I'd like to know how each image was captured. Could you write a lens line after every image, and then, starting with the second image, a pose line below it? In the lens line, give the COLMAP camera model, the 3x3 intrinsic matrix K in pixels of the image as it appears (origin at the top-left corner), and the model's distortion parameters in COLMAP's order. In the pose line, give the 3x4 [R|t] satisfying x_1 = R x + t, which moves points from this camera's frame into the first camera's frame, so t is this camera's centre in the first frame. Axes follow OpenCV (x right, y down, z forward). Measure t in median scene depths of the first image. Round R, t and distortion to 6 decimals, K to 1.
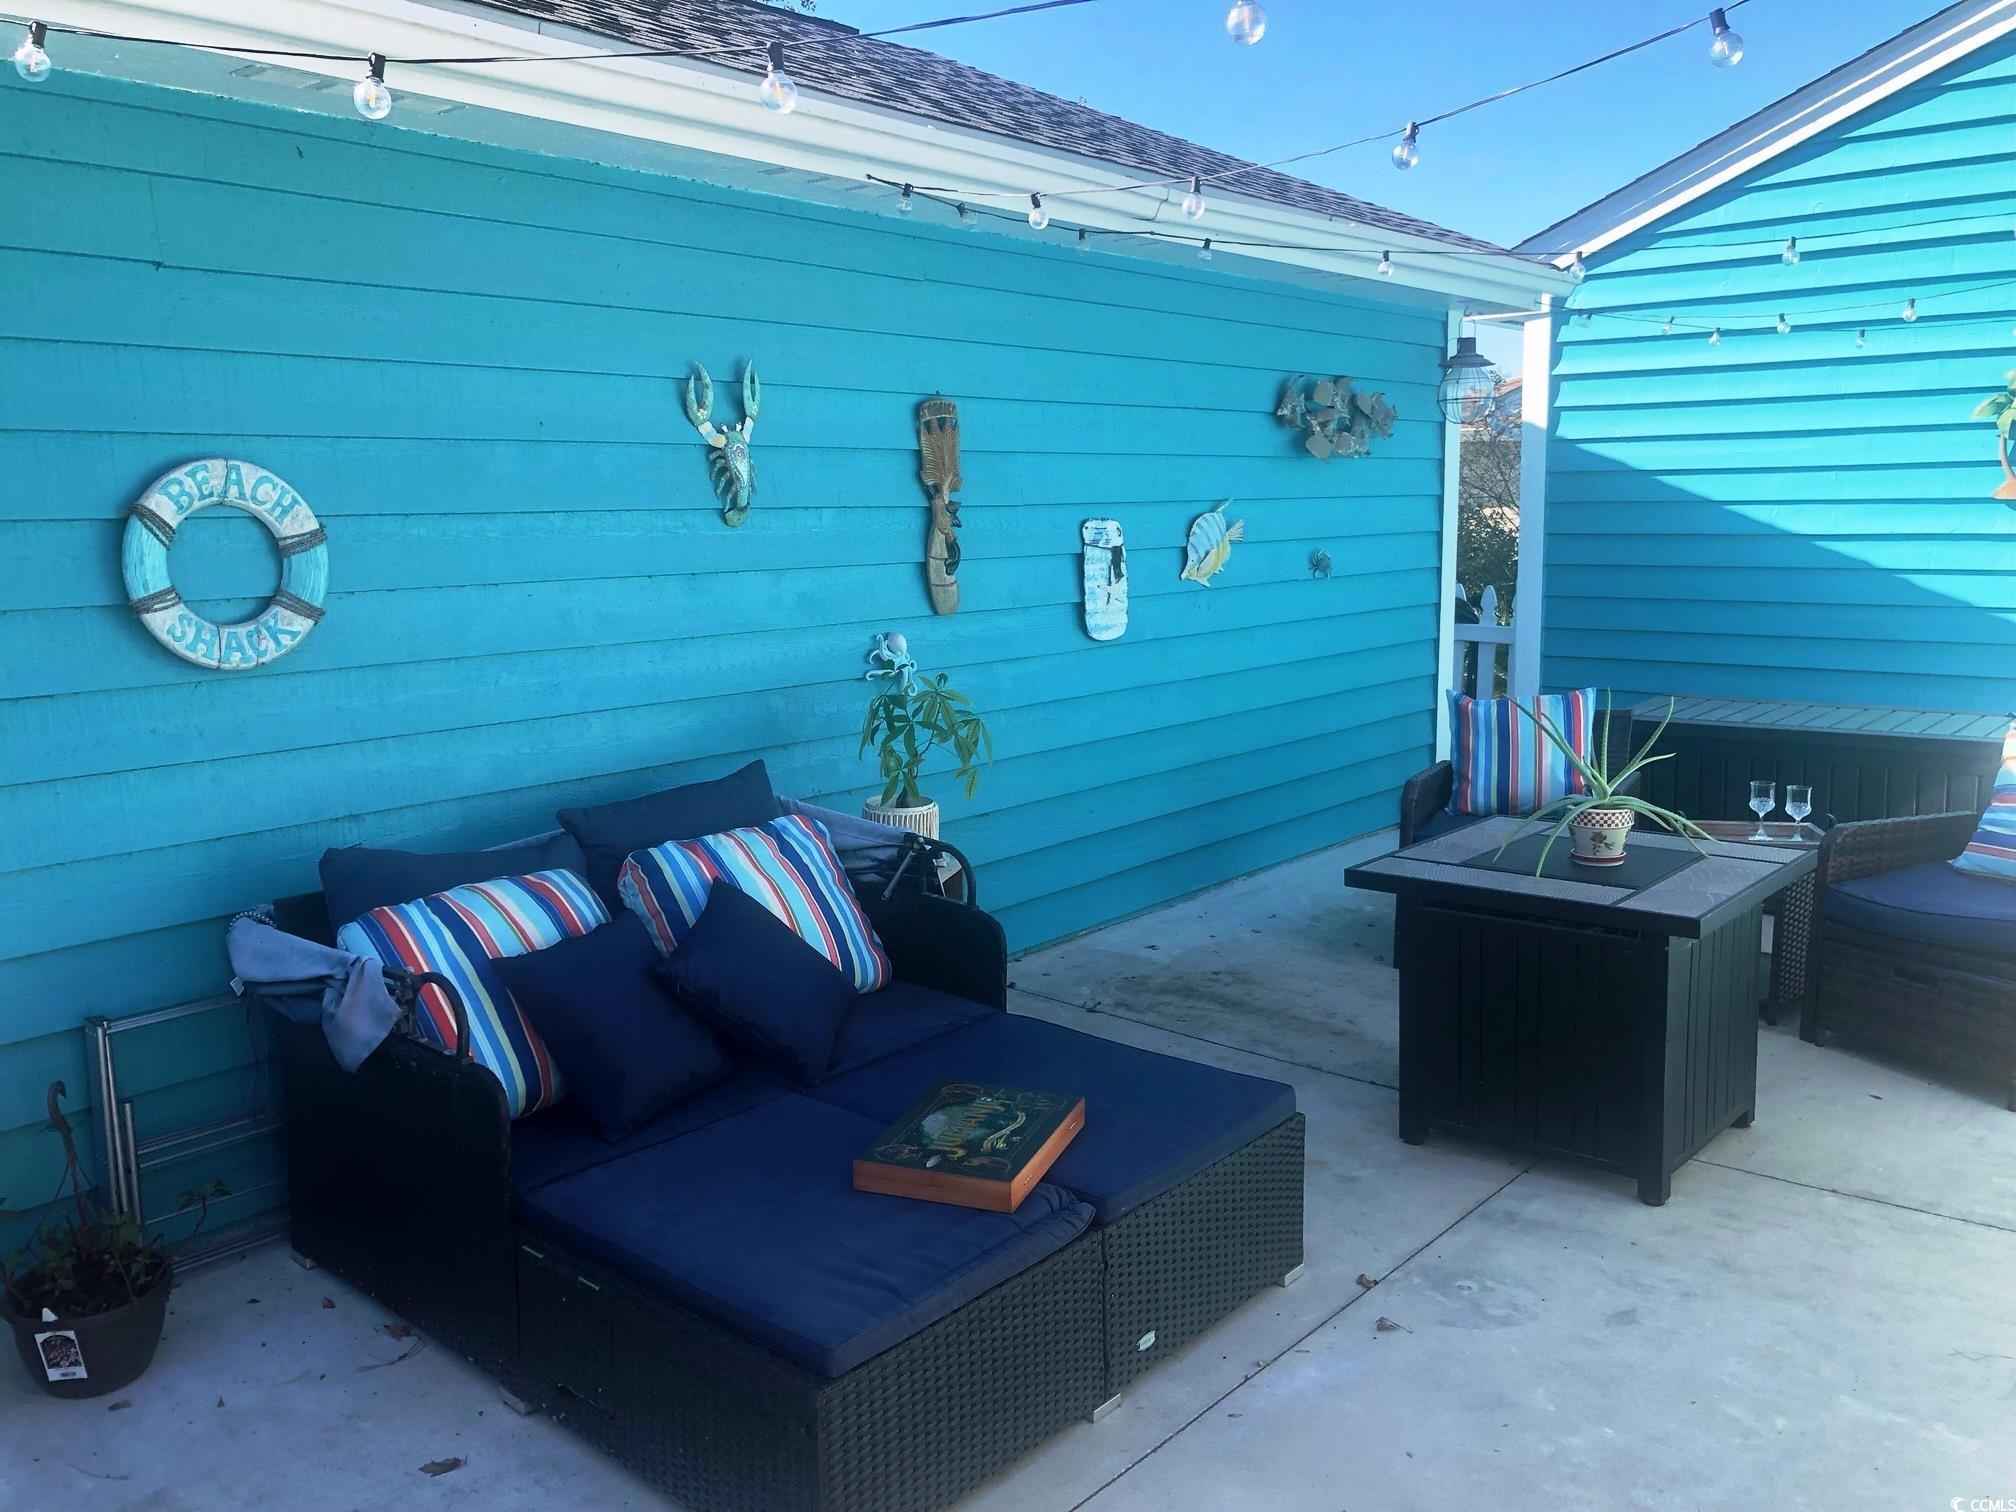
lens RADIAL K [[1647.6, 0, 991.1], [0, 1647.6, 756.4], [0, 0, 1]] dist [0.045072, -0.047937]
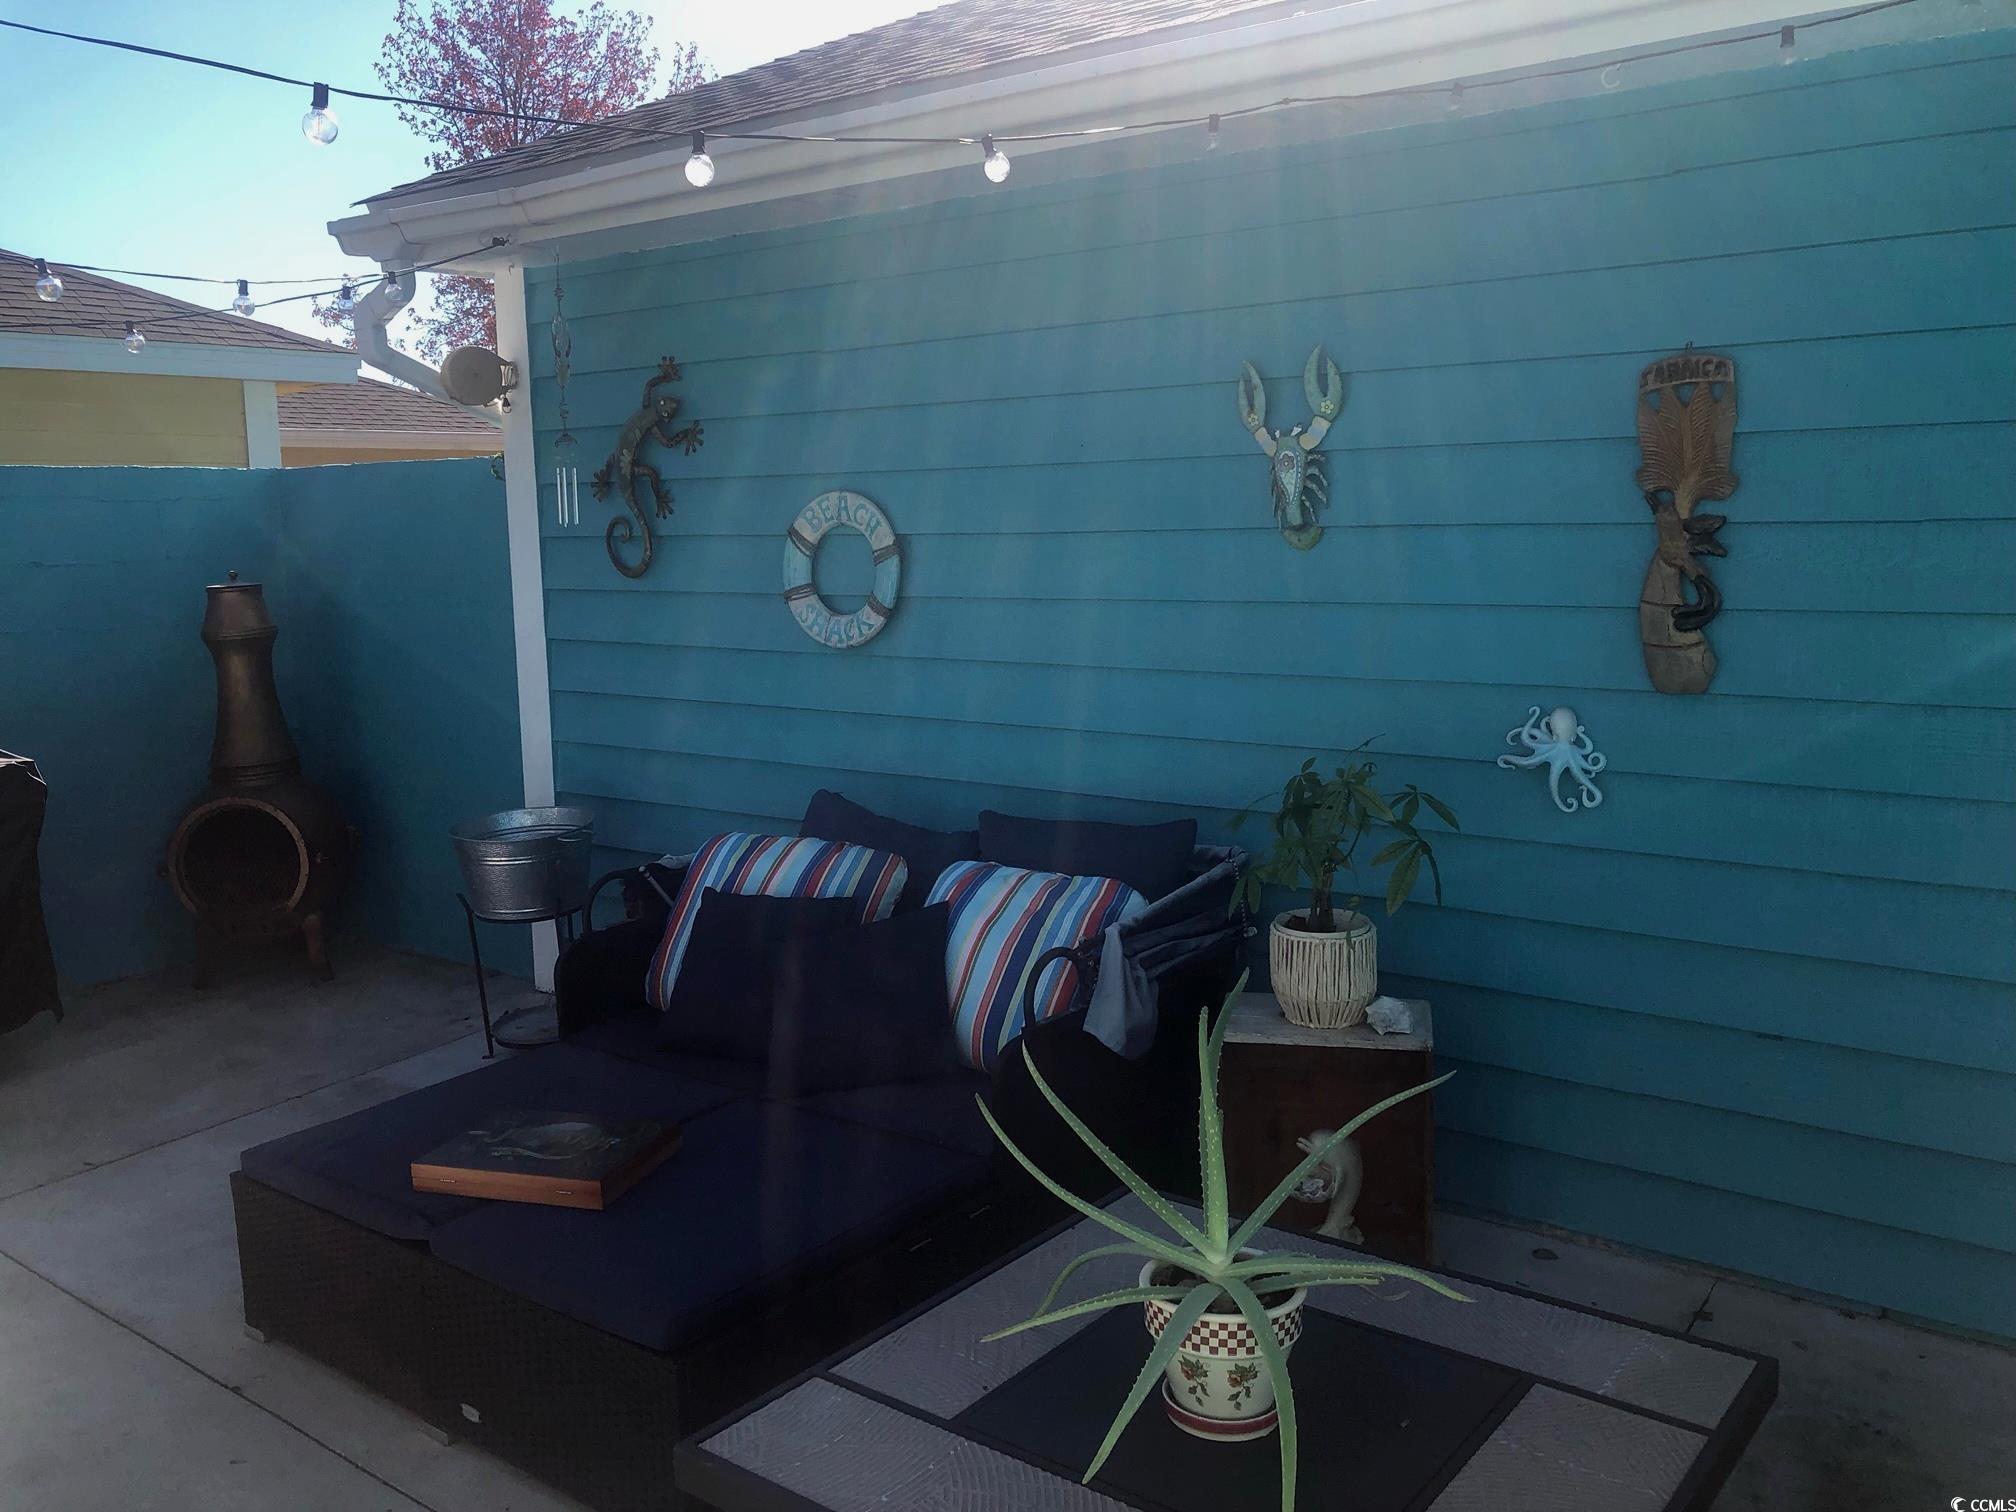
lens RADIAL K [[1647.6, 0, 998.2], [0, 1647.6, 752.3], [0, 0, 1]] dist [0.045072, -0.047937]
pose [[0.061675, 0.153786, -0.986178, 0.562165], [-0.136627, 0.980058, 0.144287, -0.114540], [0.988701, 0.125839, 0.081456, 0.657256]]
